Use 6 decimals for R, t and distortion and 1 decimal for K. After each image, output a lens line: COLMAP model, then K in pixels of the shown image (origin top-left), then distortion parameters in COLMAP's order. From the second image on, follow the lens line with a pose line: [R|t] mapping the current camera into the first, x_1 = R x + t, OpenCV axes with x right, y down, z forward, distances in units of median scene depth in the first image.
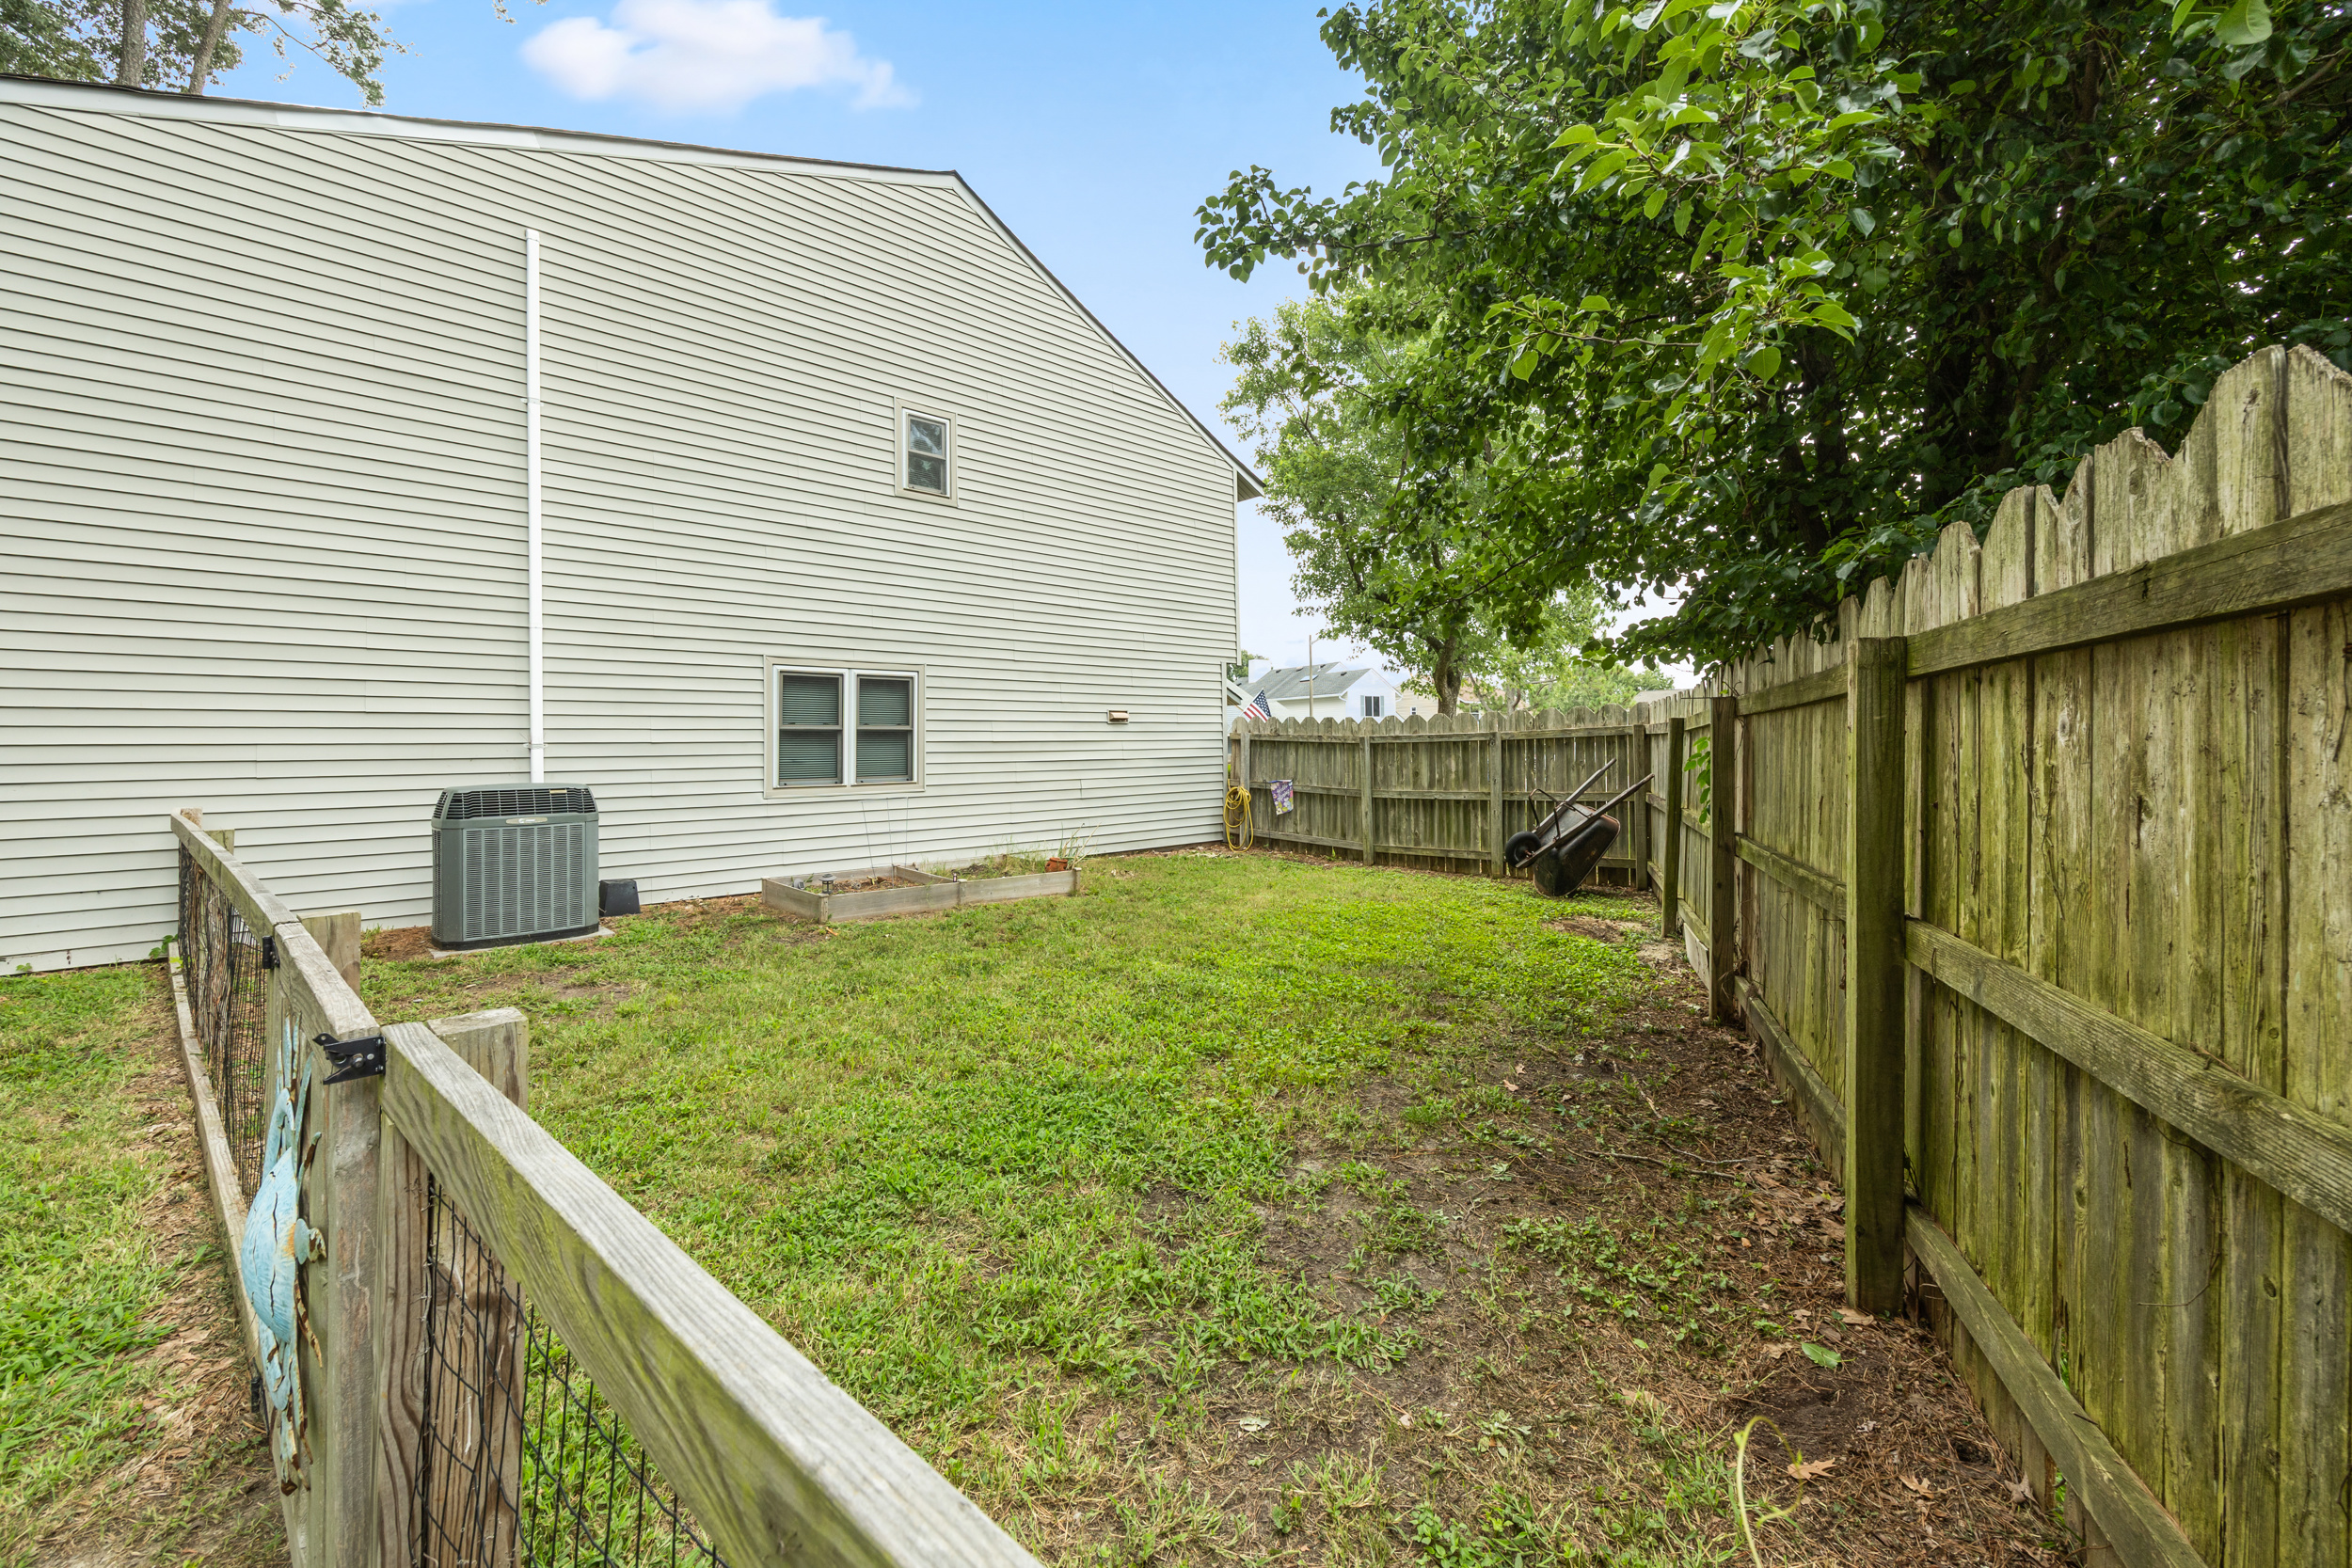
lens RADIAL K [[927.5, 0, 1173.9], [0, 927.5, 742.6], [0, 0, 1]] dist [-0.017109, 0.000032]
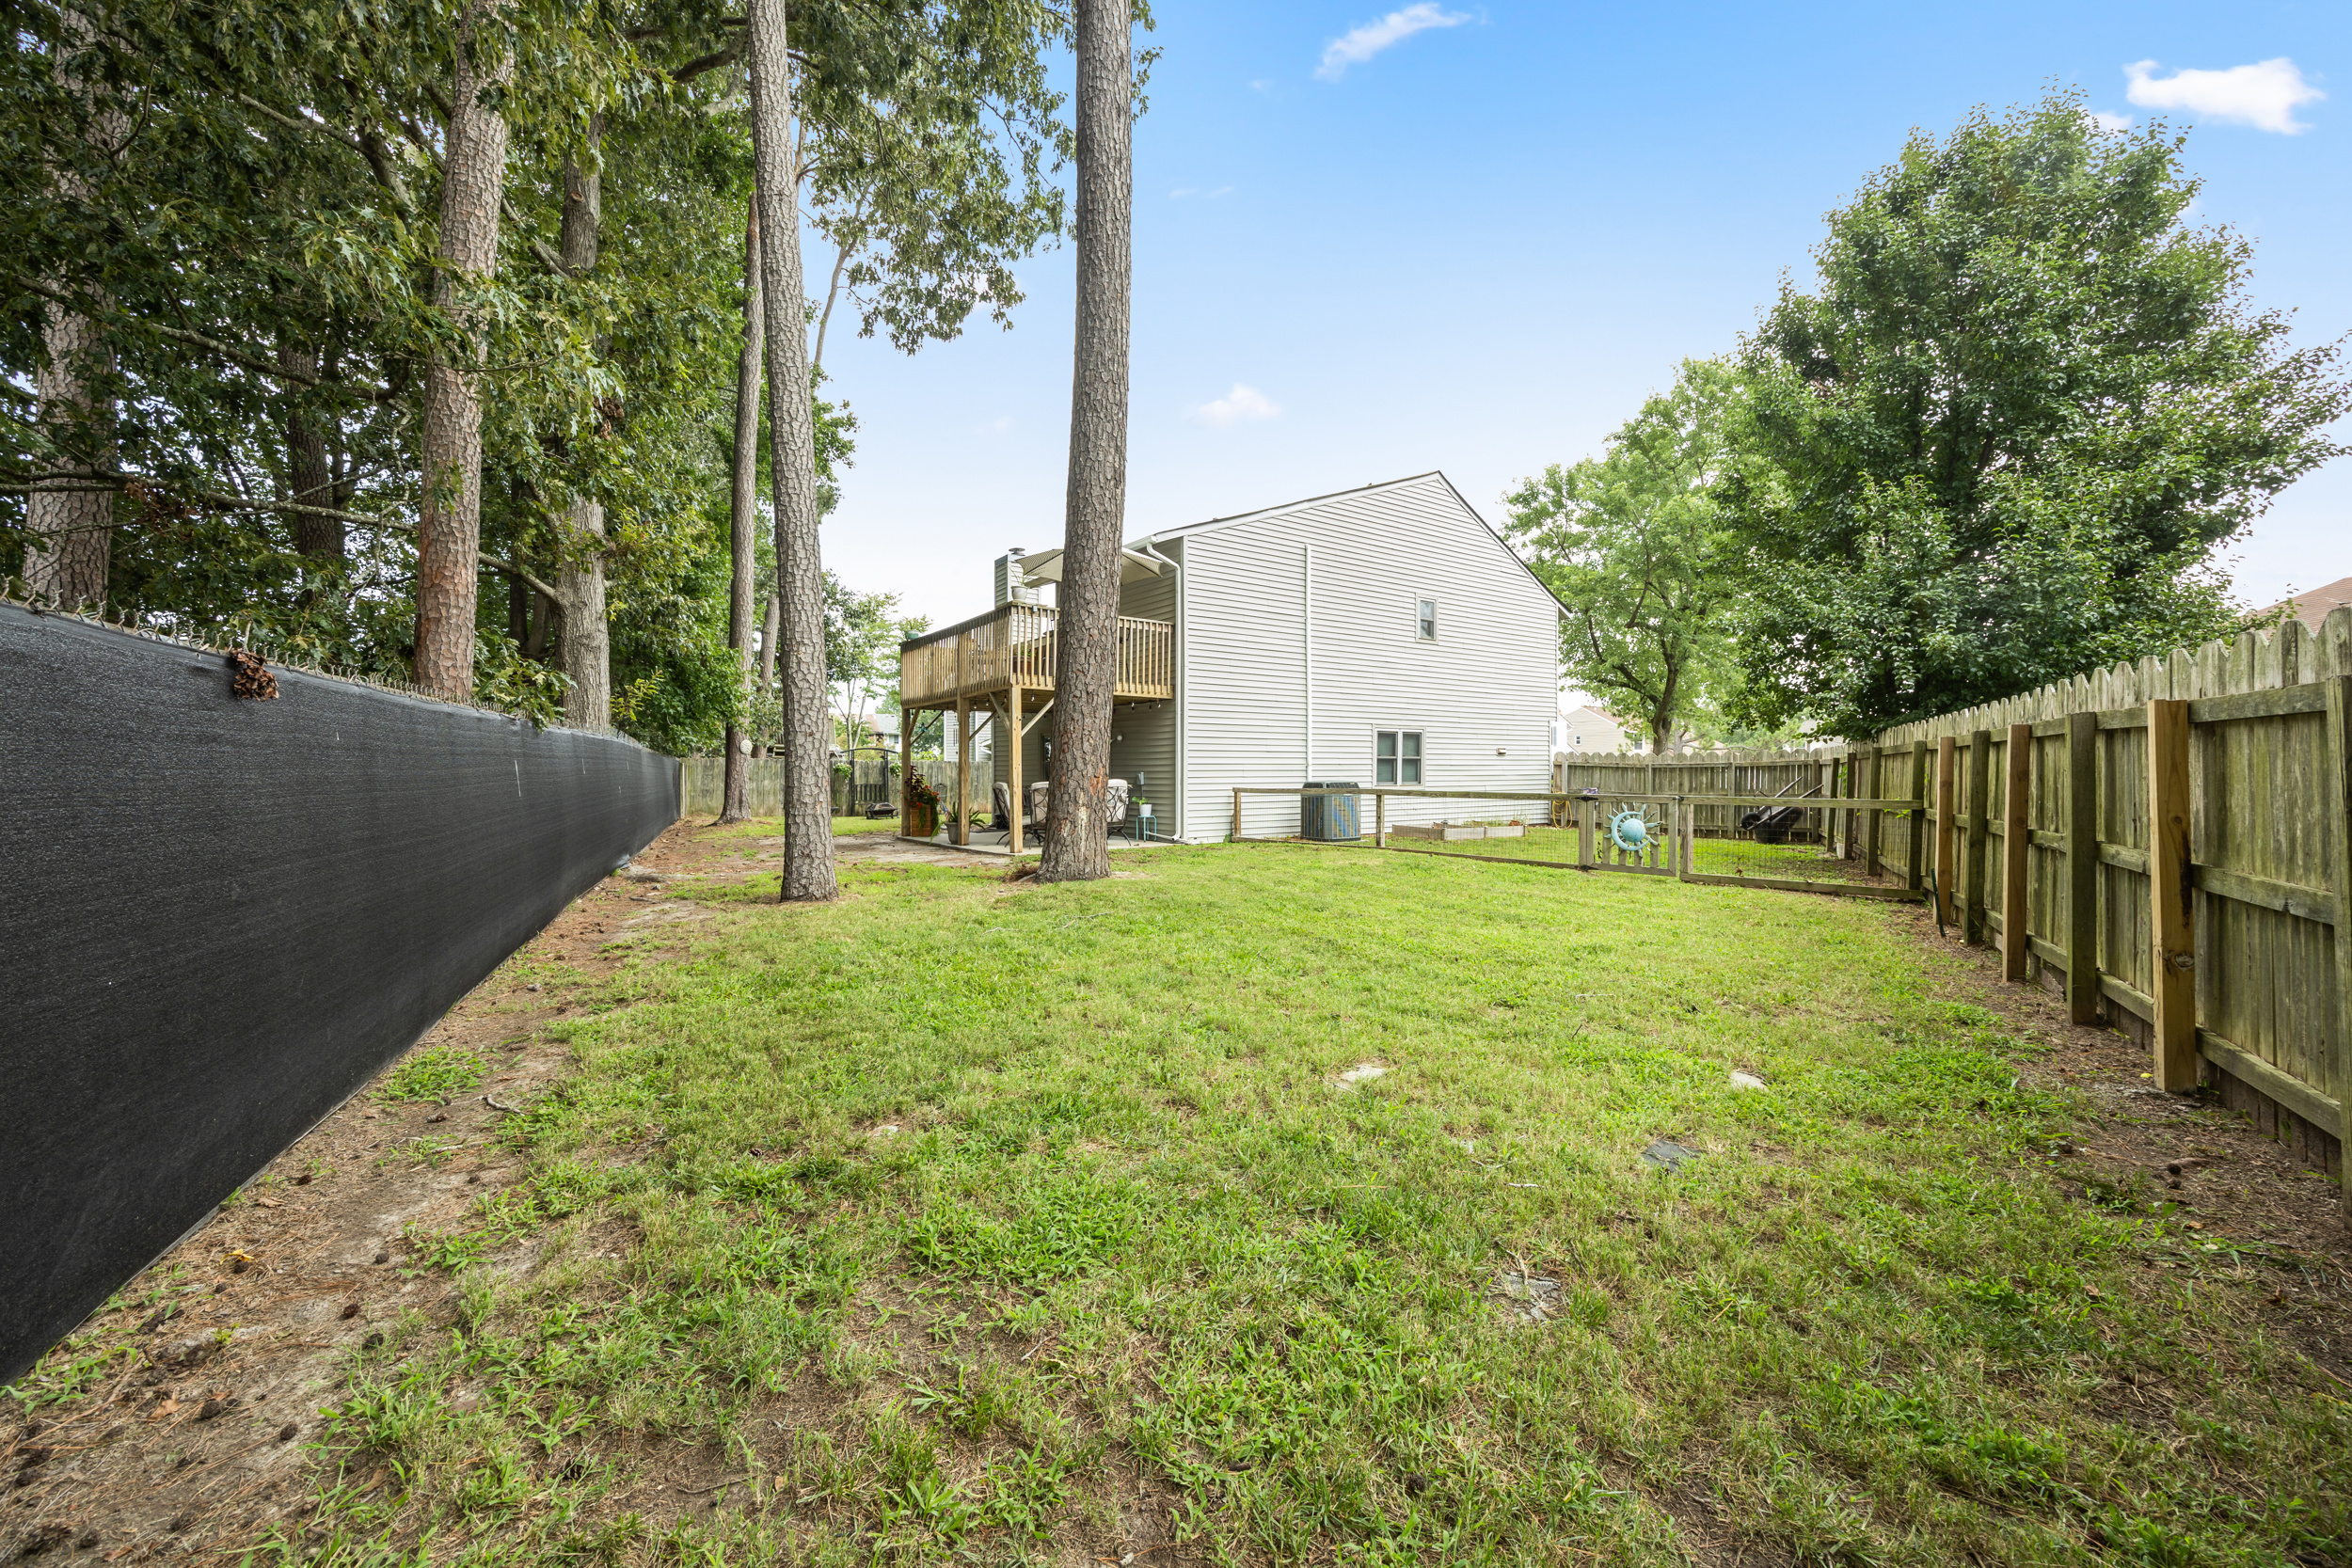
lens RADIAL K [[918.7, 0, 1162.6], [0, 918.7, 779.8], [0, 0, 1]] dist [0.000313, 0.000263]
pose [[0.989918, 0.011235, -0.141192, -0.566965], [-0.008911, 0.999814, 0.017085, 0.002723], [0.141358, -0.015654, 0.989835, -1.079362]]
